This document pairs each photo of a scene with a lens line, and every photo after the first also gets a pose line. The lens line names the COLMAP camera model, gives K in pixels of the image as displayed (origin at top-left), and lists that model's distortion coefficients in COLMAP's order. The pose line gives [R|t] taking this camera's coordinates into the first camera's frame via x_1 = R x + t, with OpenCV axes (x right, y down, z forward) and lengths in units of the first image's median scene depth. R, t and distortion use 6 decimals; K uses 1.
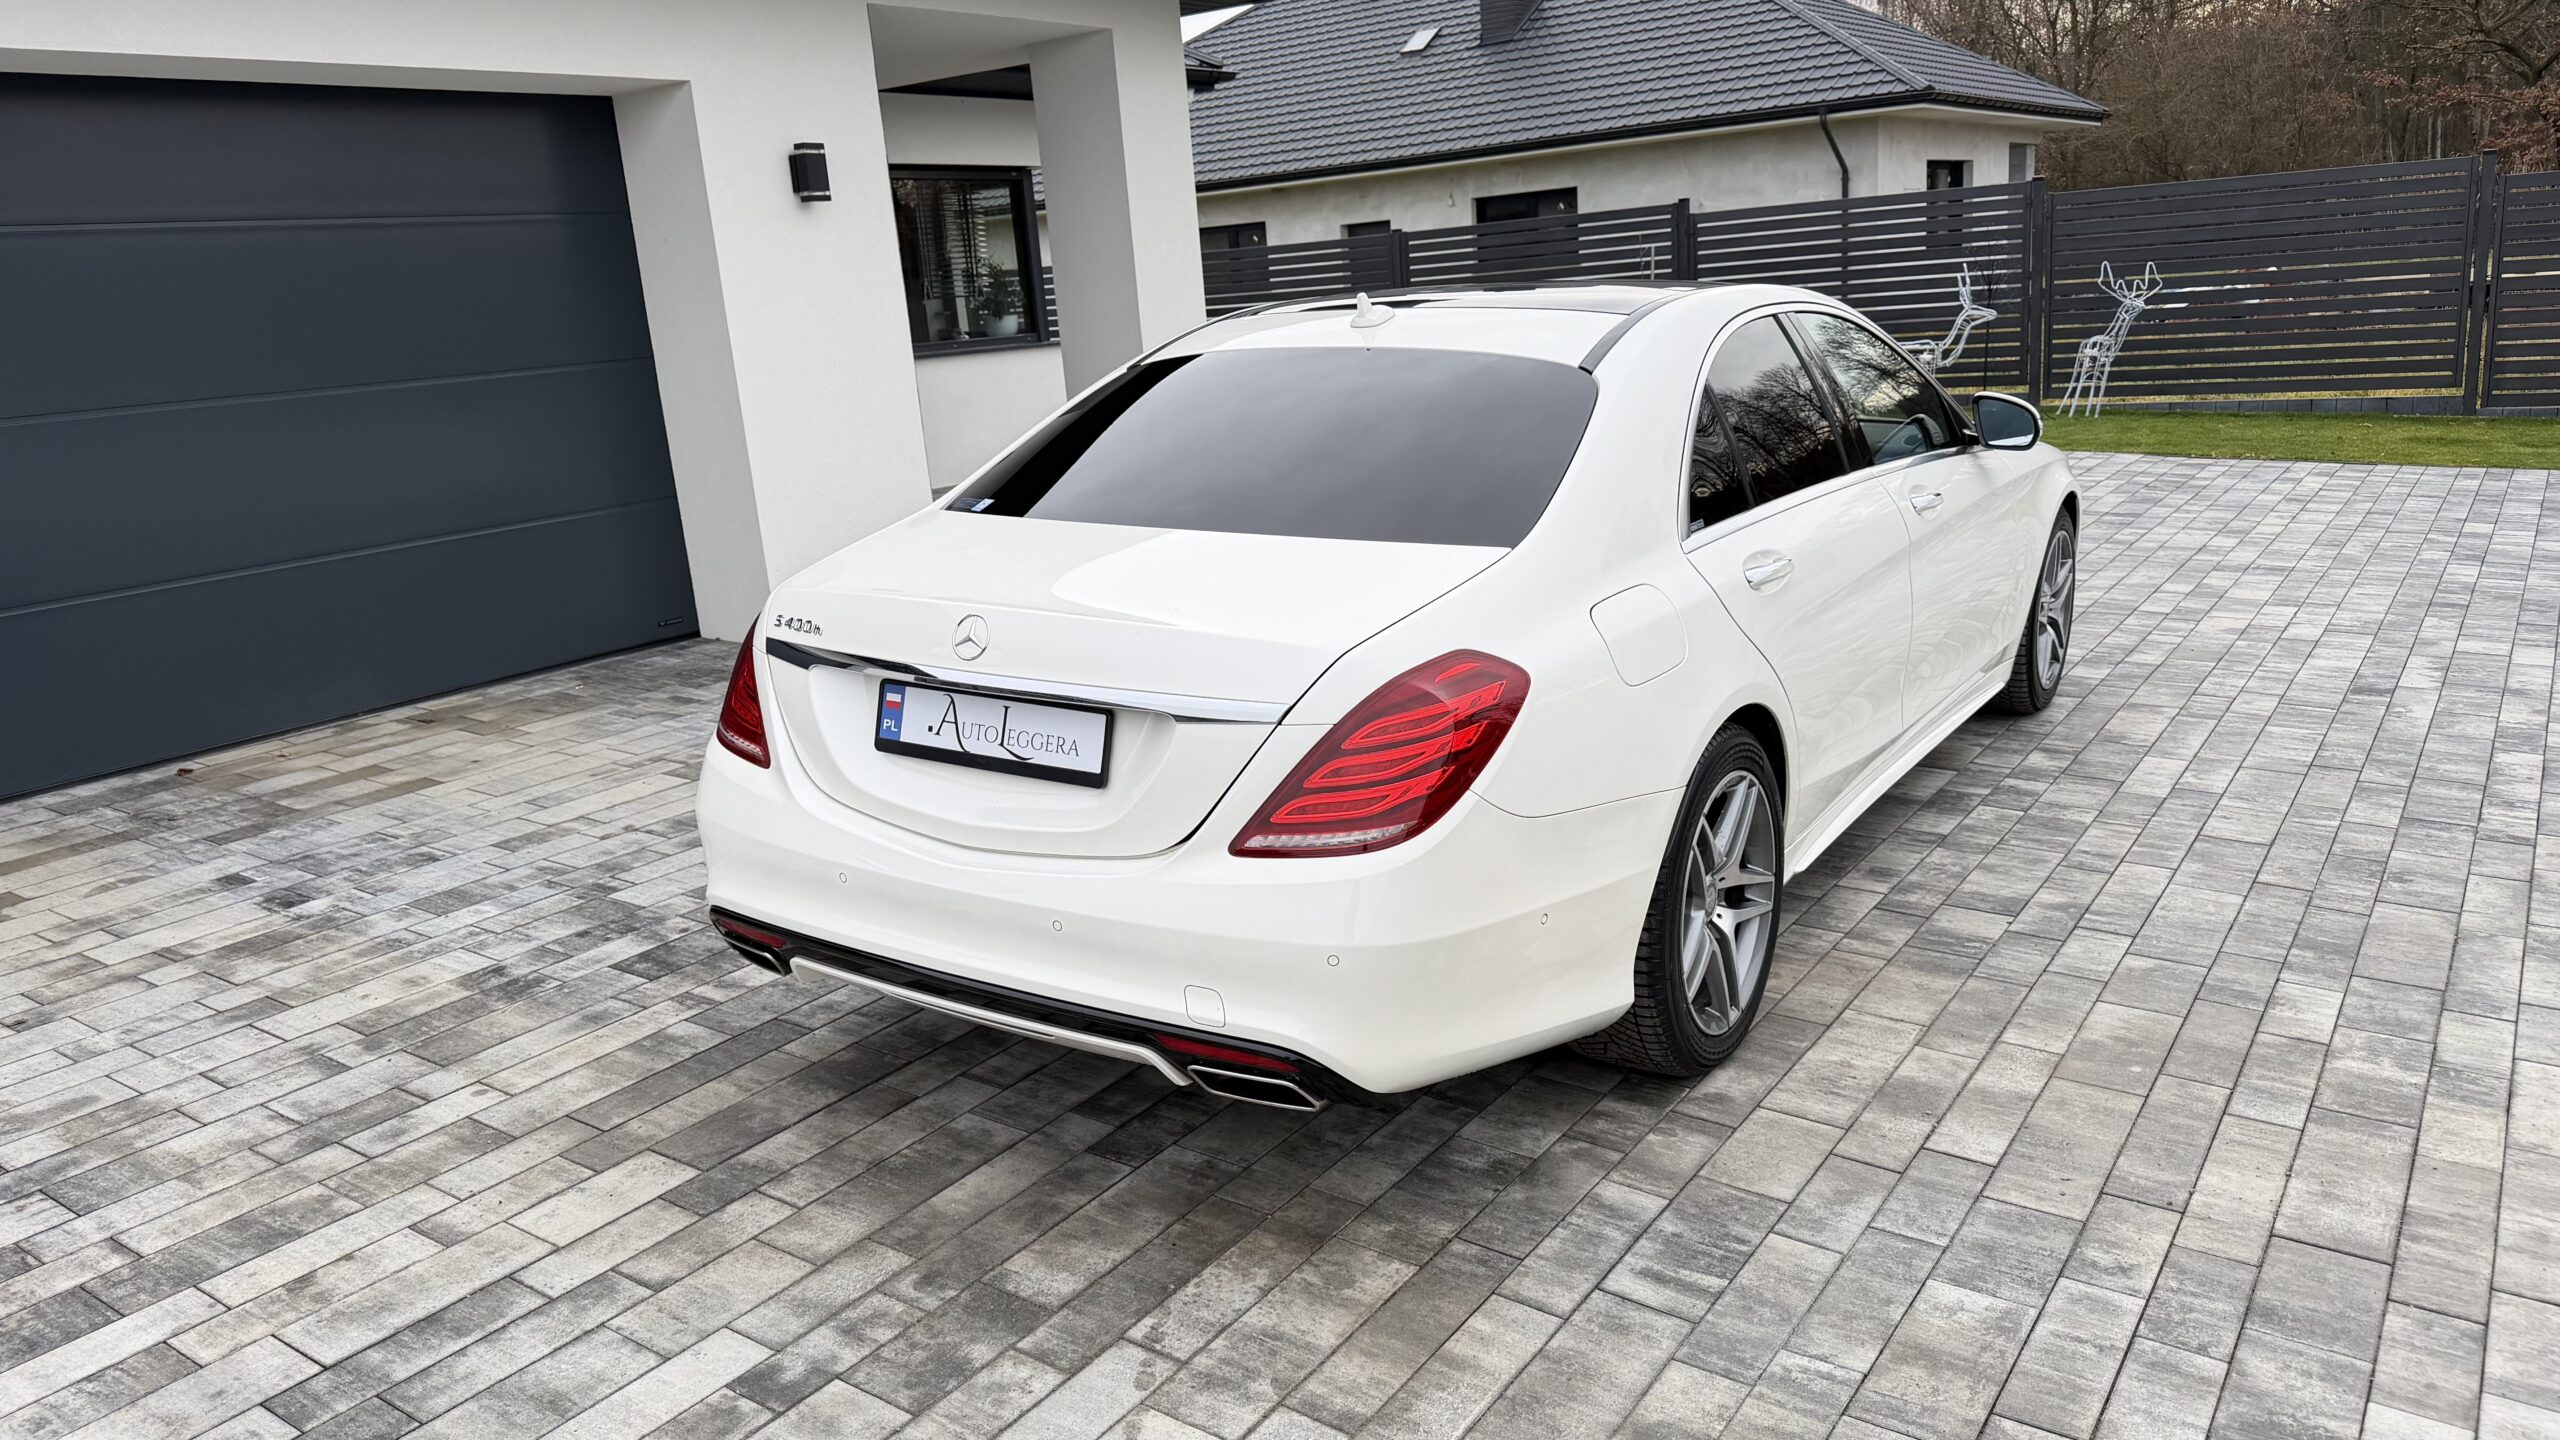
lens RADIAL K [[1798.7, 0, 1277.8], [0, 1798.7, 732.2], [0, 0, 1]] dist [0.049443, -0.060963]
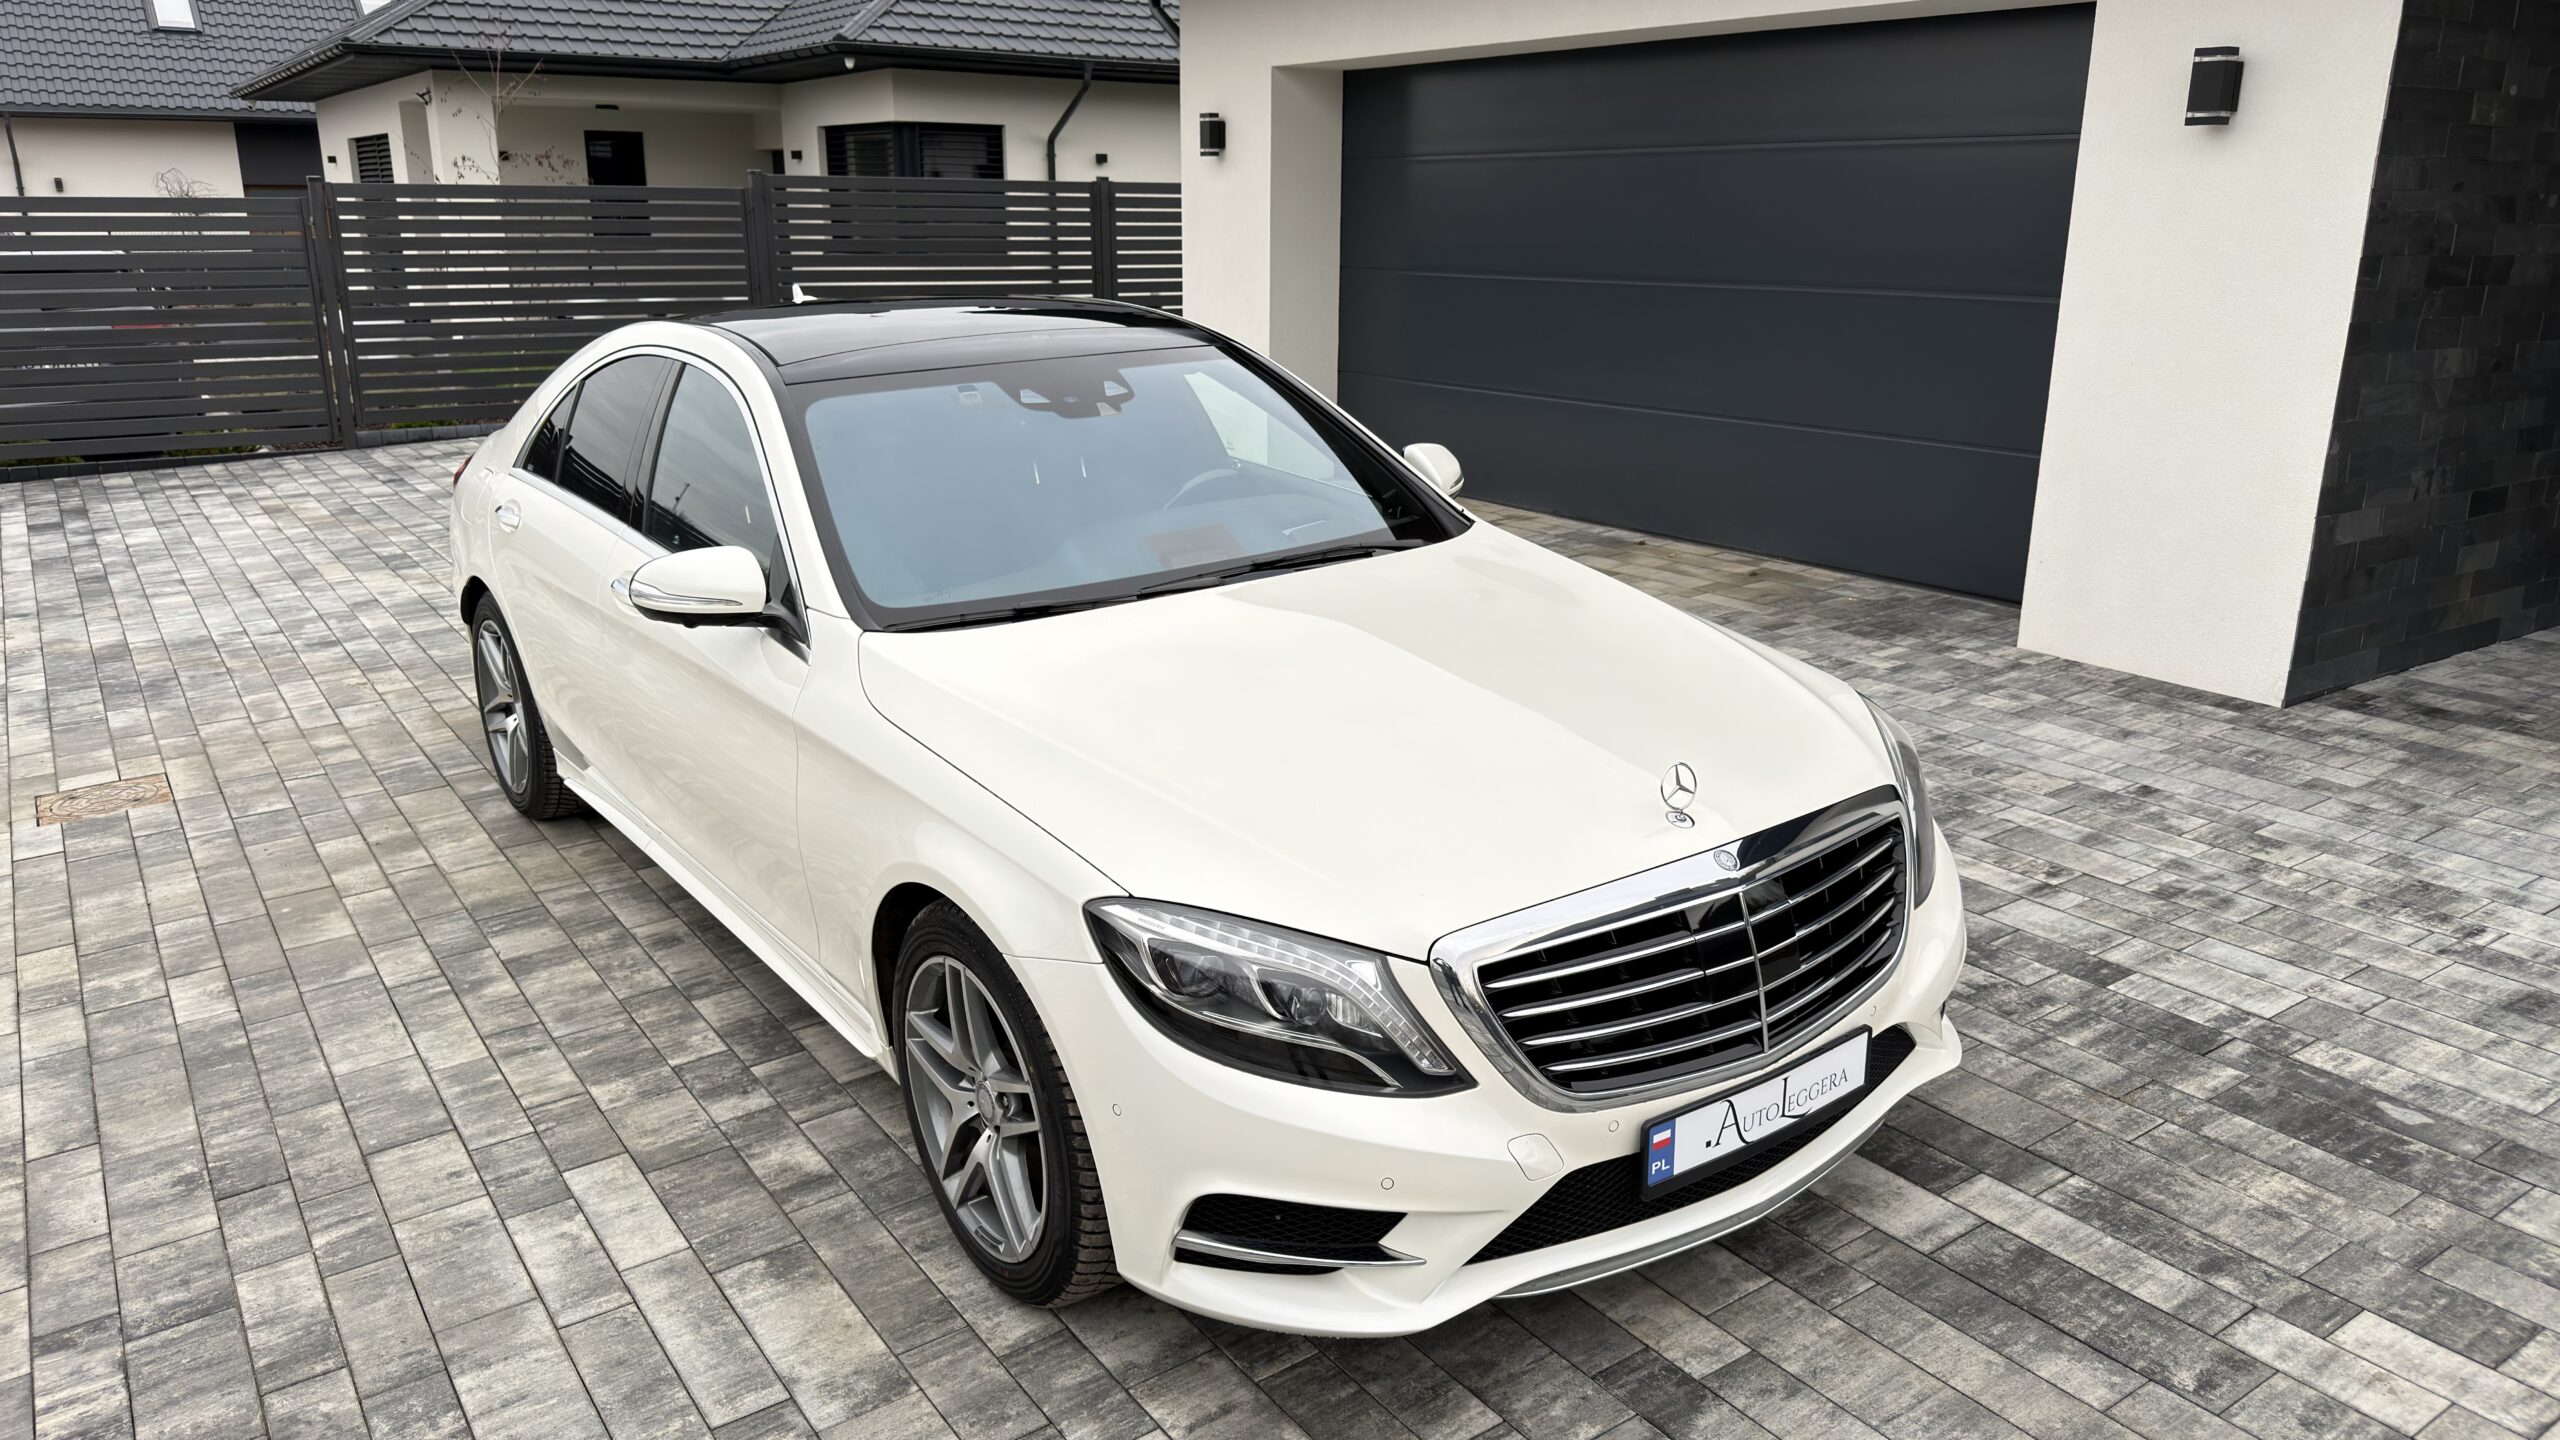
lens RADIAL K [[1798.7, 0, 1280.2], [0, 1798.7, 721.8], [0, 0, 1]] dist [0.049443, -0.060963]
pose [[-0.351940, 0.328749, -0.876392, 1.245018], [-0.206285, 0.886032, 0.415204, -0.605106], [0.913009, 0.326914, -0.244014, 1.803603]]
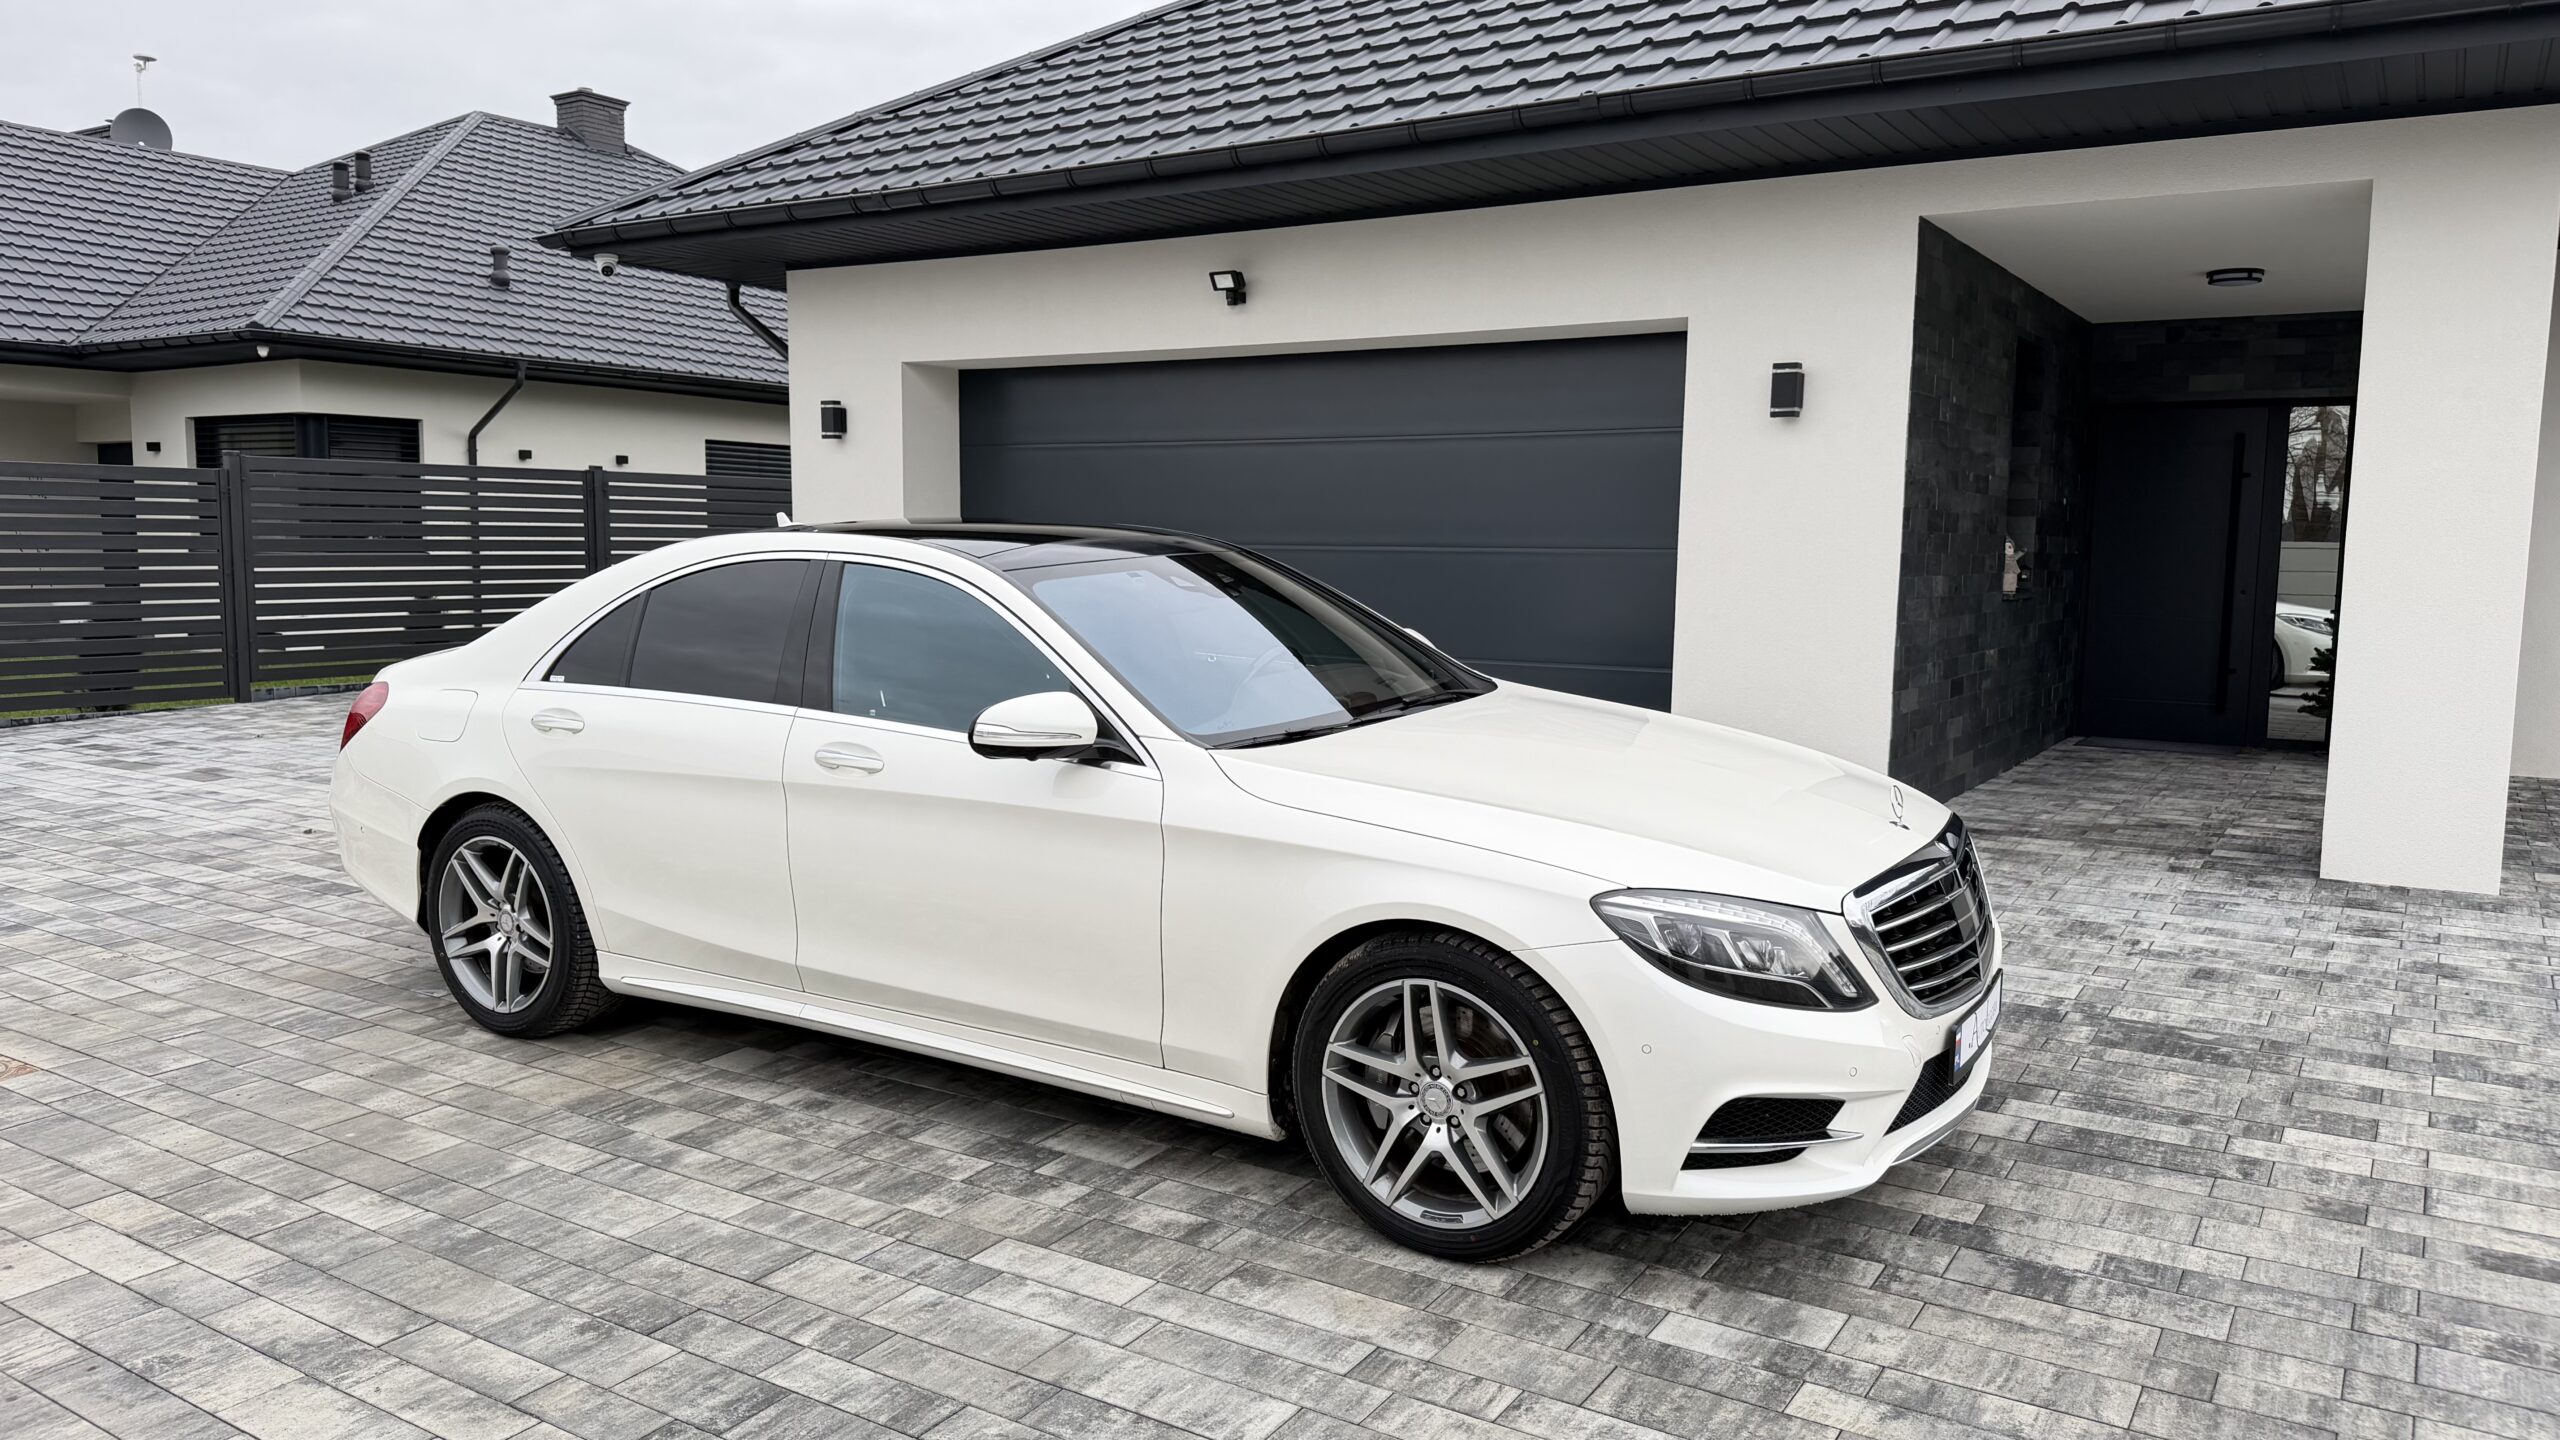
lens RADIAL K [[1798.7, 0, 1275.3], [0, 1798.7, 715.5], [0, 0, 1]] dist [0.049443, -0.060963]
pose [[0.032577, 0.175719, -0.983901, 1.568990], [-0.256494, 0.952925, 0.161694, -0.436517], [0.965997, 0.247098, 0.076114, 1.340308]]
